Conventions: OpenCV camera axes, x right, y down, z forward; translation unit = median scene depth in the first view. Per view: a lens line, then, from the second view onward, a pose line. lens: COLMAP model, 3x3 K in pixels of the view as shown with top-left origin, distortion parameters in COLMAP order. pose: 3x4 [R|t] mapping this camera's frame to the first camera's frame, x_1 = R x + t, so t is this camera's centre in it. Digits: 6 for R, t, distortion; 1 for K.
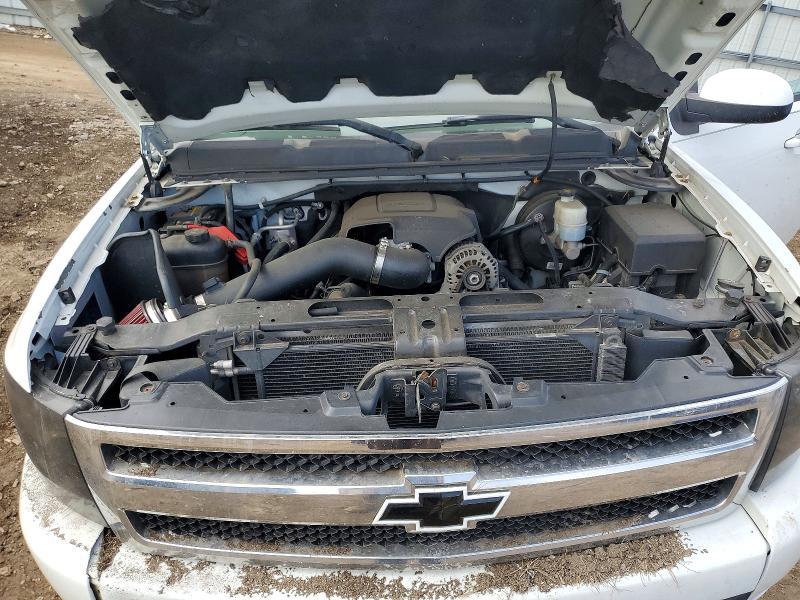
lens RADIAL K [[585.8, 0, 400.0], [0, 585.8, 300.0], [0, 0, 1]] dist [0.001888, -0.011487]
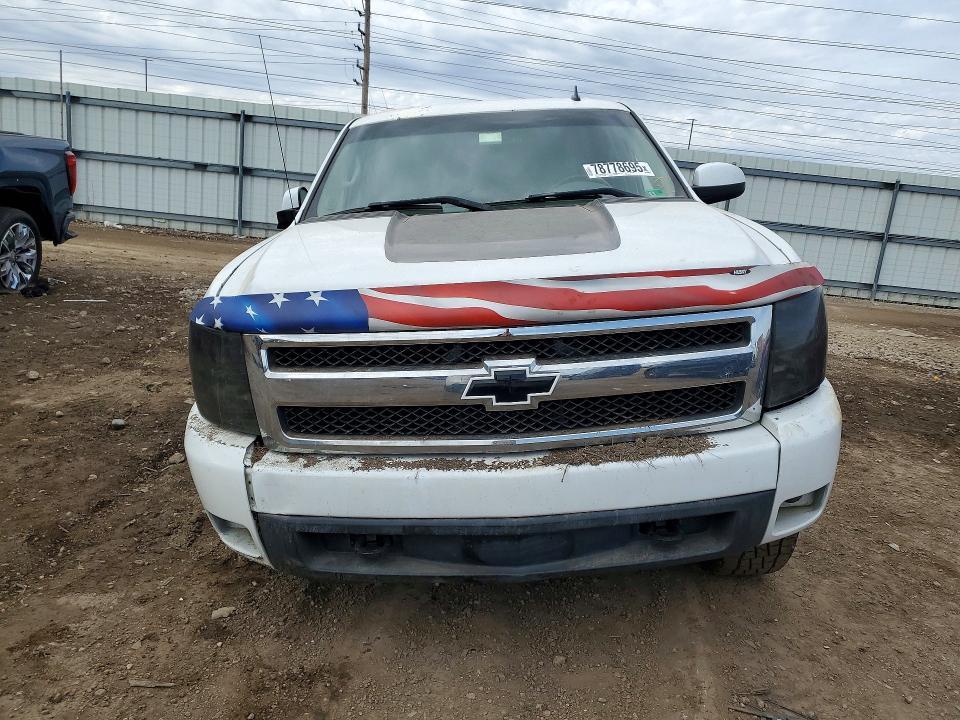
lens RADIAL K [[703.0, 0, 480.0], [0, 703.0, 360.0], [0, 0, 1]] dist [0.001888, -0.011487]
pose [[0.998527, -0.019191, -0.050757, 0.075365], [0.005002, 0.963942, -0.266066, 0.662490], [0.054033, 0.265420, 0.962618, -0.538709]]
